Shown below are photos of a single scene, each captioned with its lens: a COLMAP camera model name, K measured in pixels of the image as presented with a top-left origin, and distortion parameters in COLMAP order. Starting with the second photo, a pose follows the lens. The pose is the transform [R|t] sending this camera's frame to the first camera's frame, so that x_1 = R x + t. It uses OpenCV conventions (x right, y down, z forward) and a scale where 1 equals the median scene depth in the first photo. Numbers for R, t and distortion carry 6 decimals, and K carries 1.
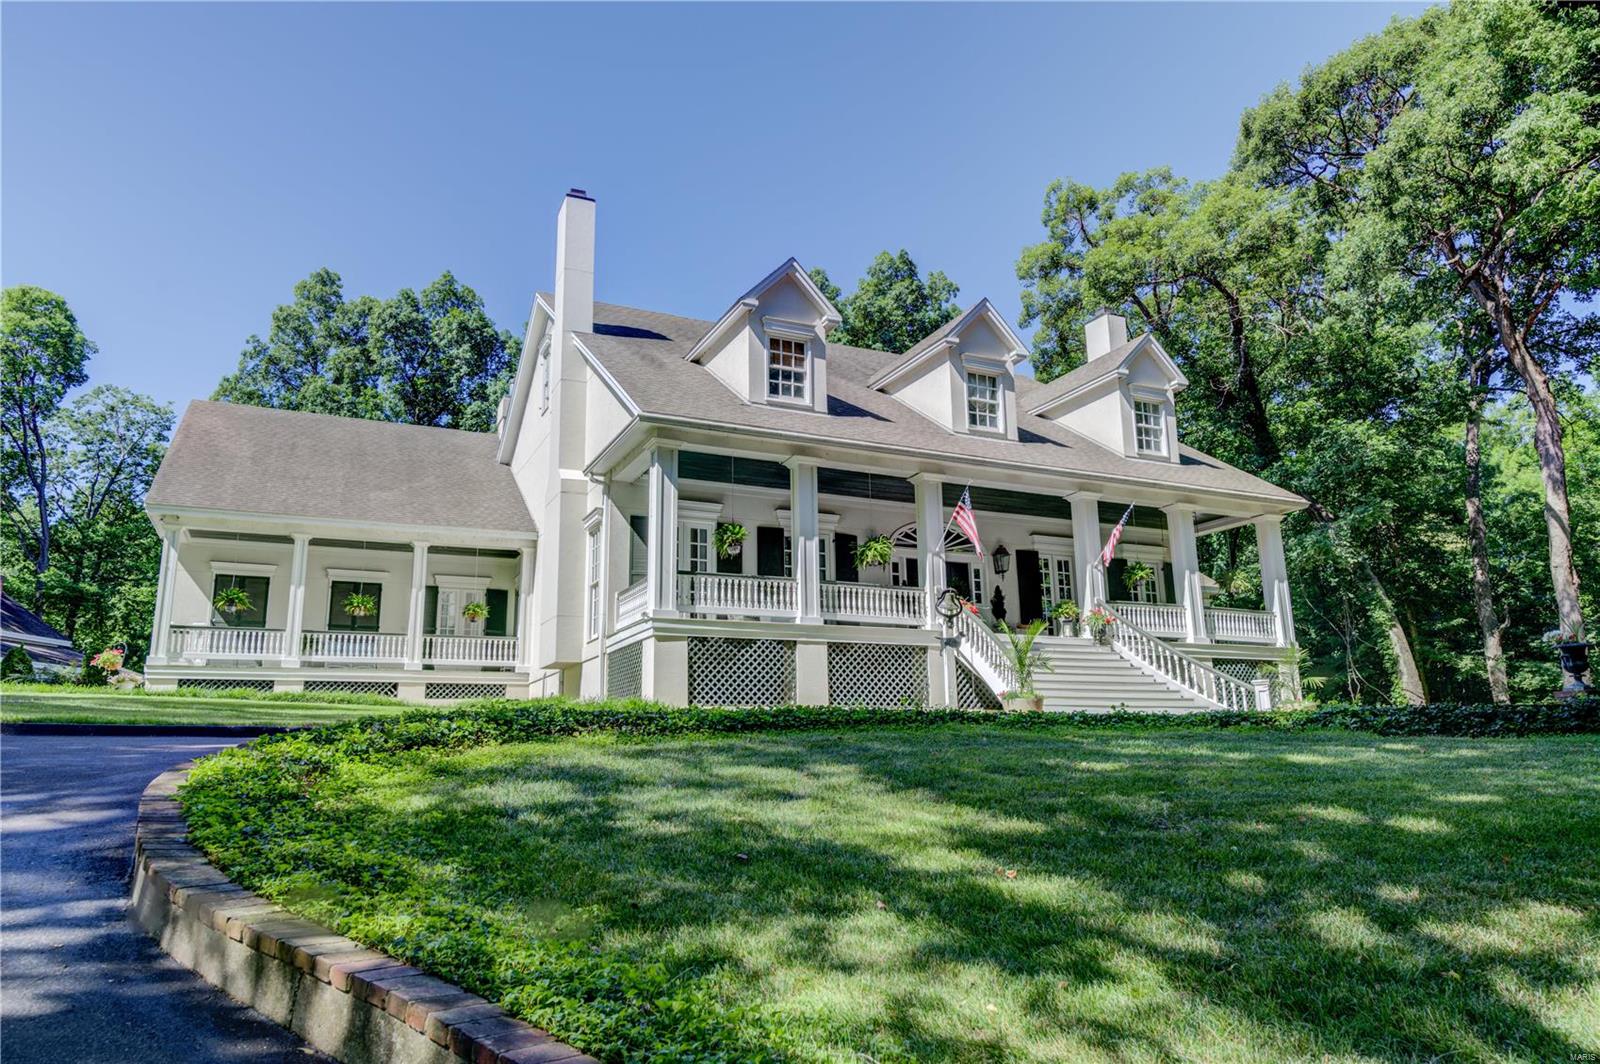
lens RADIAL K [[1049.1, 0, 801.7], [0, 1049.1, 535.0], [0, 0, 1]] dist [-0.005934, -0.002762]
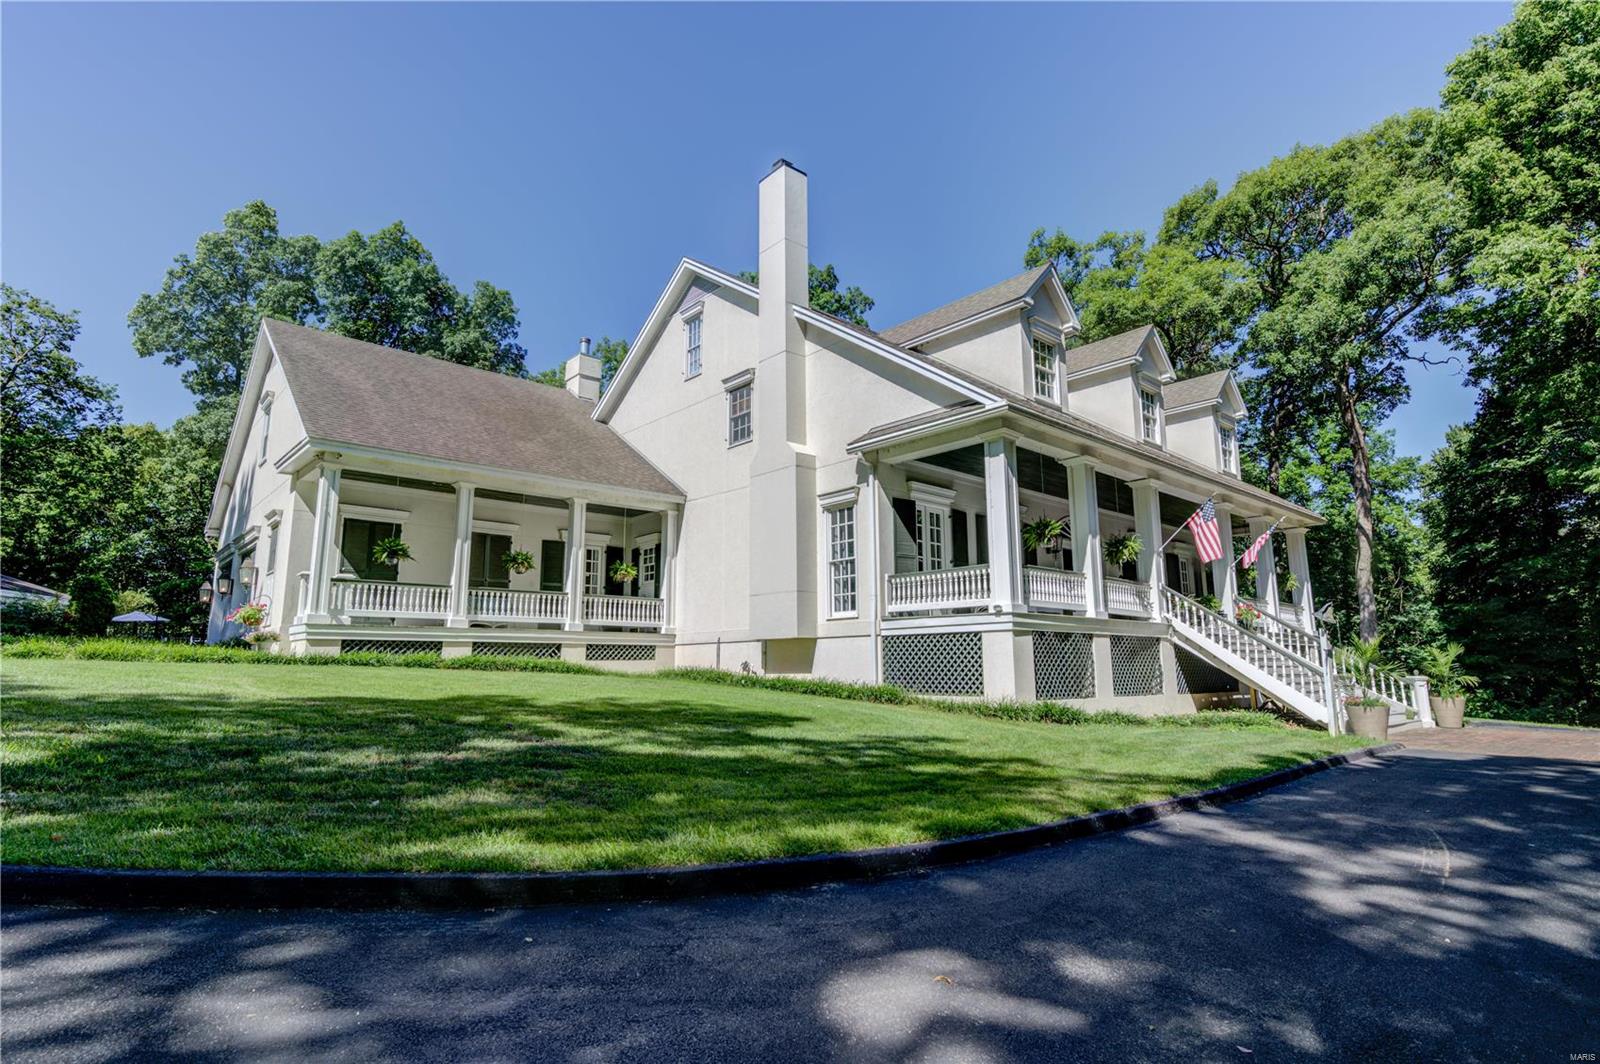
lens RADIAL K [[820.6, 0, 799.0], [0, 820.6, 526.8], [0, 0, 1]] dist [-0.004012, 0.000626]
pose [[0.962260, 0.064114, 0.264473, -0.352728], [-0.075220, 0.996651, 0.032072, -0.006730], [-0.261531, -0.050756, 0.963860, 0.203655]]
